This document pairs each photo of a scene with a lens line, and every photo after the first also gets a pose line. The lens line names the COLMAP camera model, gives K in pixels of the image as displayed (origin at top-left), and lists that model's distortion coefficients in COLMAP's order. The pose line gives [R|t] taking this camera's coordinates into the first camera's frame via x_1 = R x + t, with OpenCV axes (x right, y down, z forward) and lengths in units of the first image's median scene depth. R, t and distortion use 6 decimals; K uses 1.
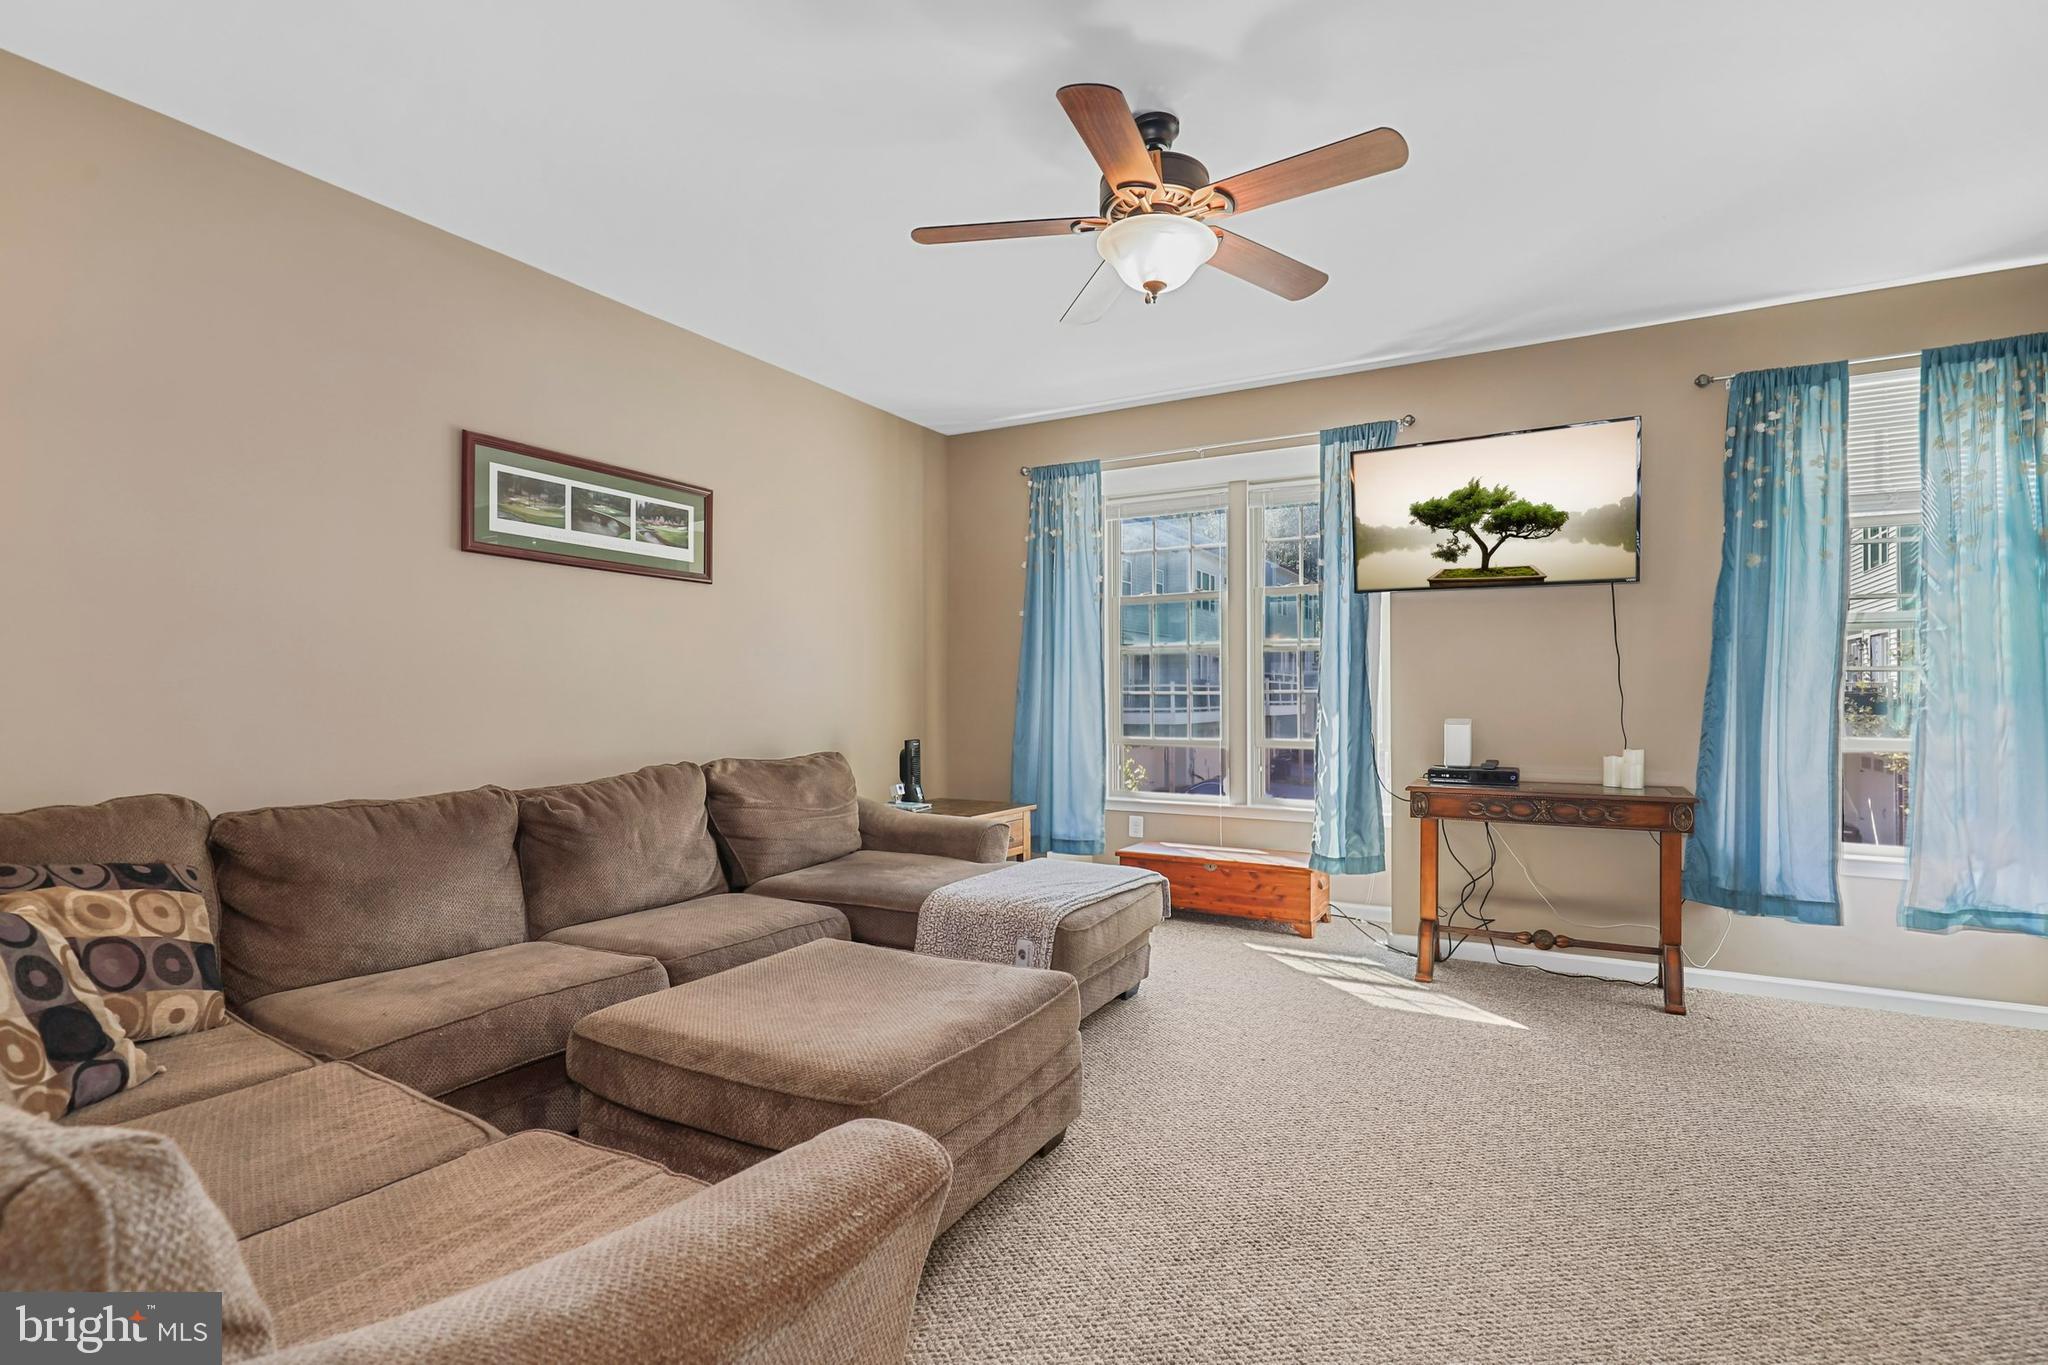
lens RADIAL K [[991.1, 0, 1013.4], [0, 991.1, 683.3], [0, 0, 1]] dist [-0.002126, 0.000319]
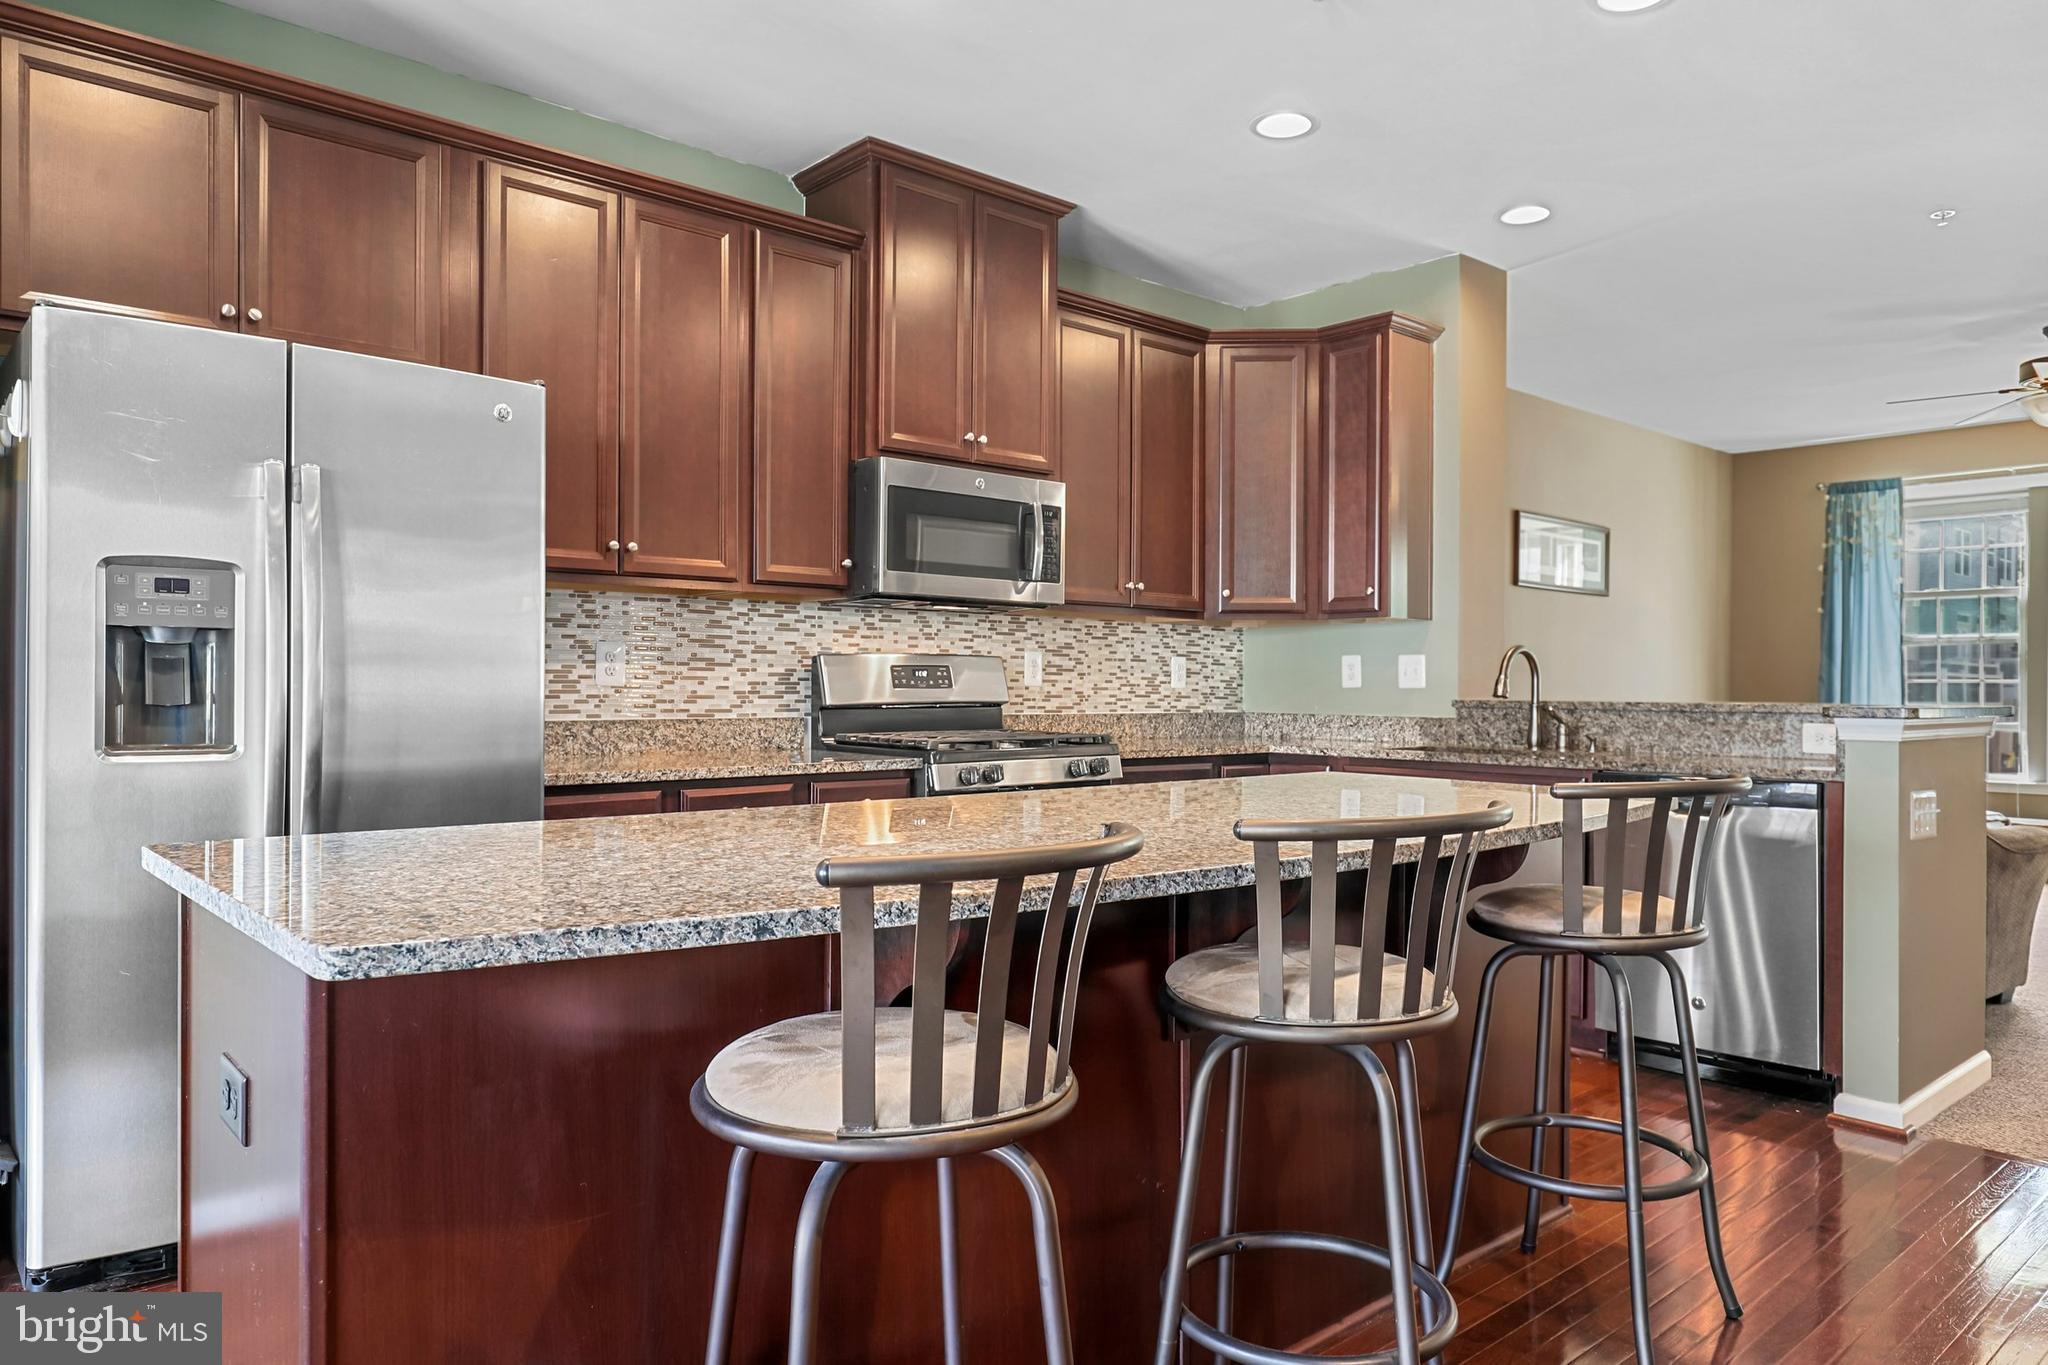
lens RADIAL K [[1346.4, 0, 1020.5], [0, 1346.4, 685.2], [0, 0, 1]] dist [-0.000211, -0.003380]
pose [[0.940843, 0.009862, -0.338701, -0.446492], [-0.006813, 0.999925, 0.010190, 0.010547], [0.338776, -0.007280, 0.940839, -1.067613]]
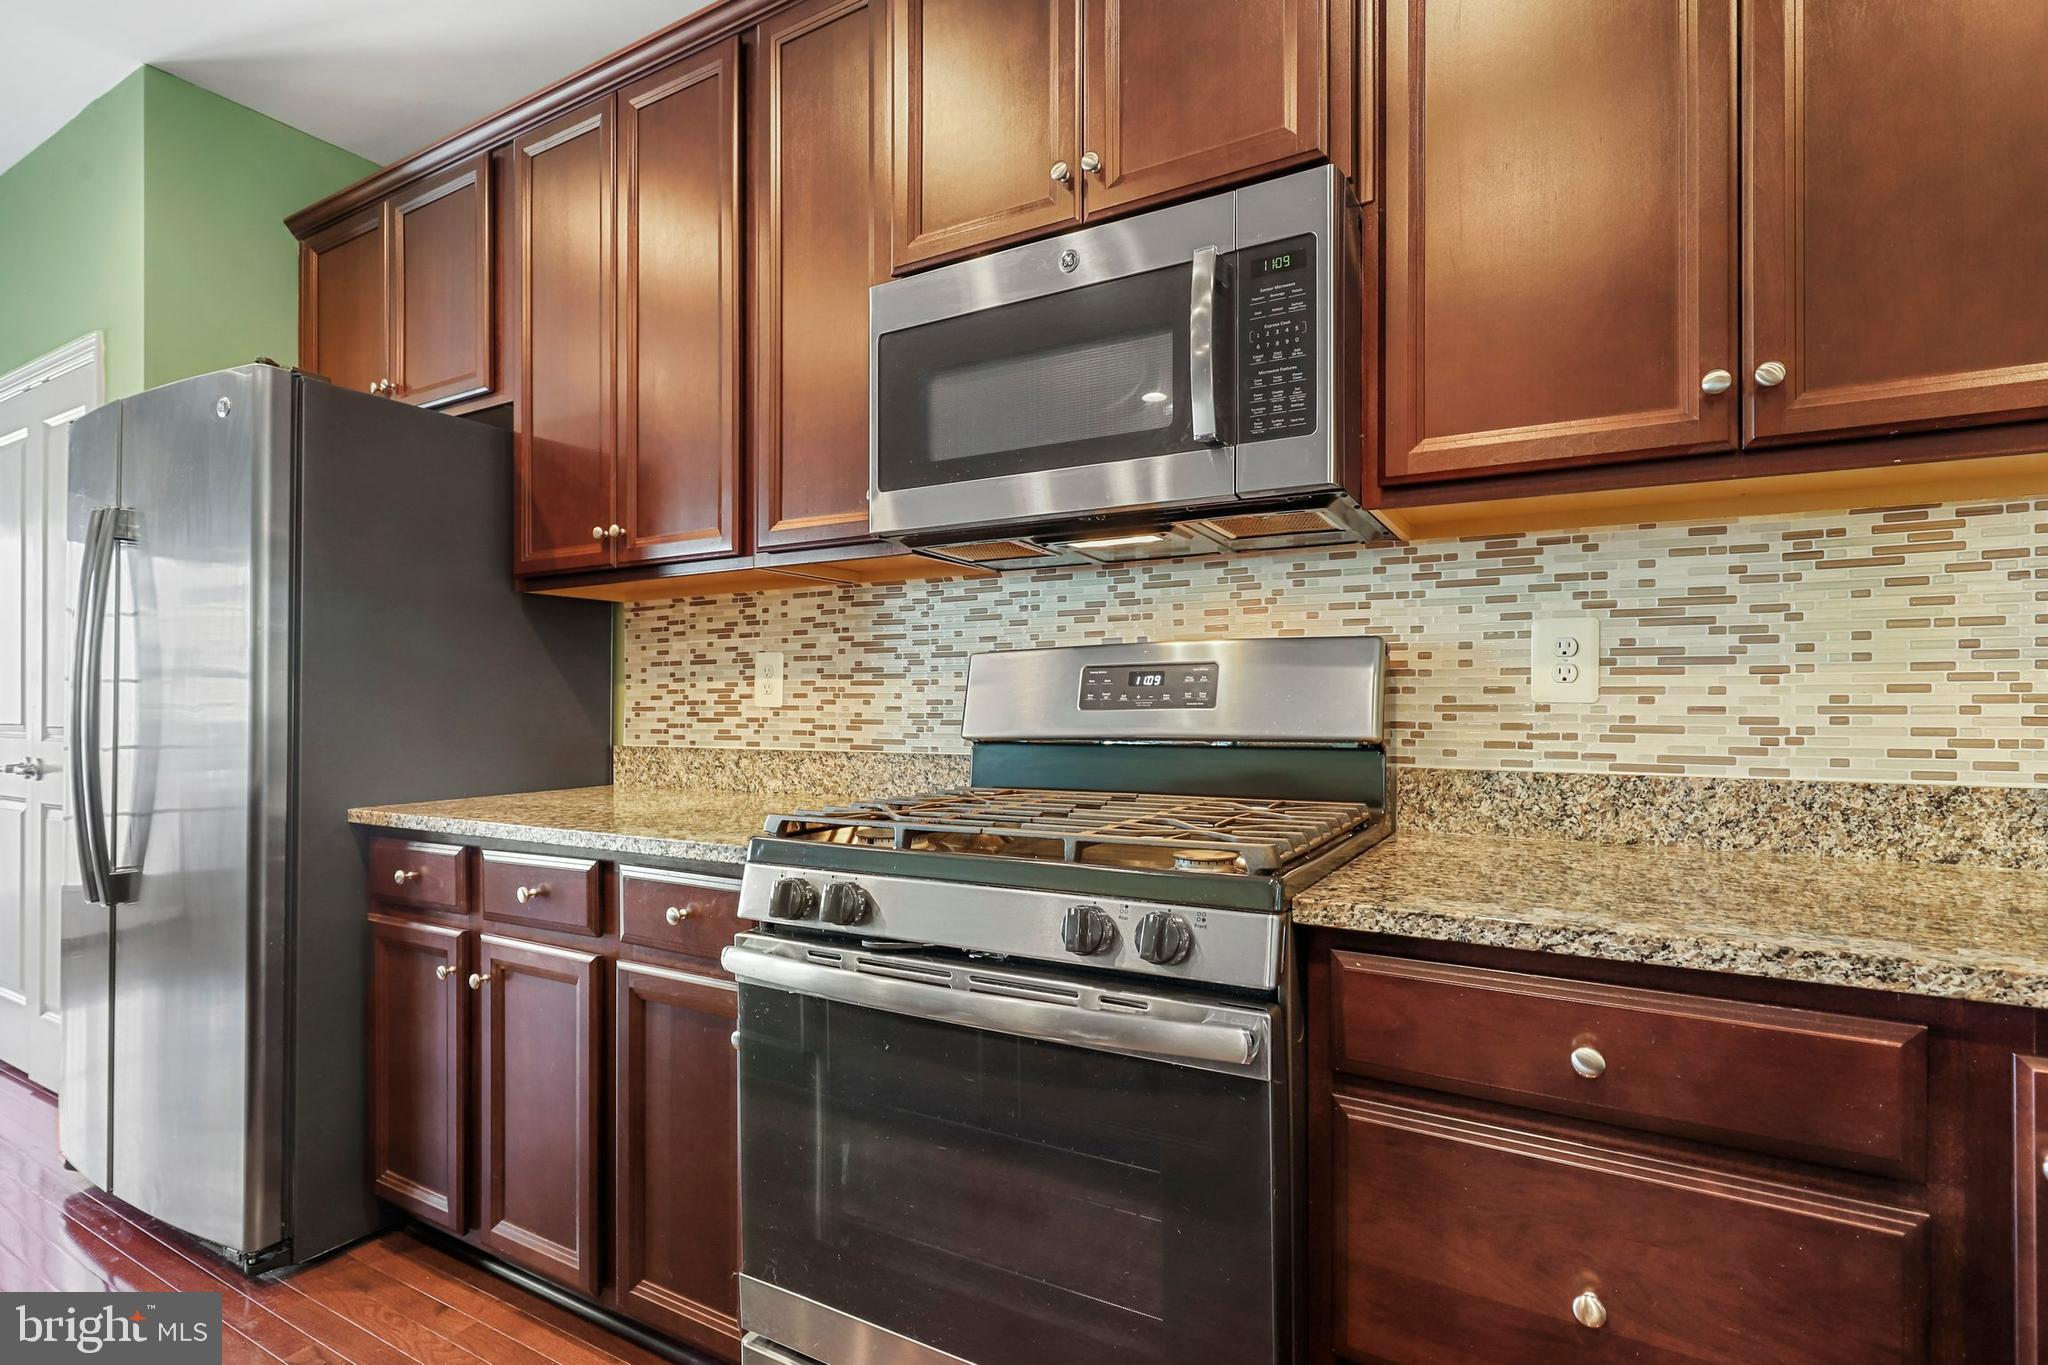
lens RADIAL K [[991.1, 0, 1024.7], [0, 991.1, 699.1], [0, 0, 1]] dist [-0.002126, 0.000319]
pose [[-0.020157, -0.001605, -0.999796, -0.479136], [0.010137, 0.999947, -0.001809, 0.020532], [0.999745, -0.010172, -0.020140, -0.126826]]
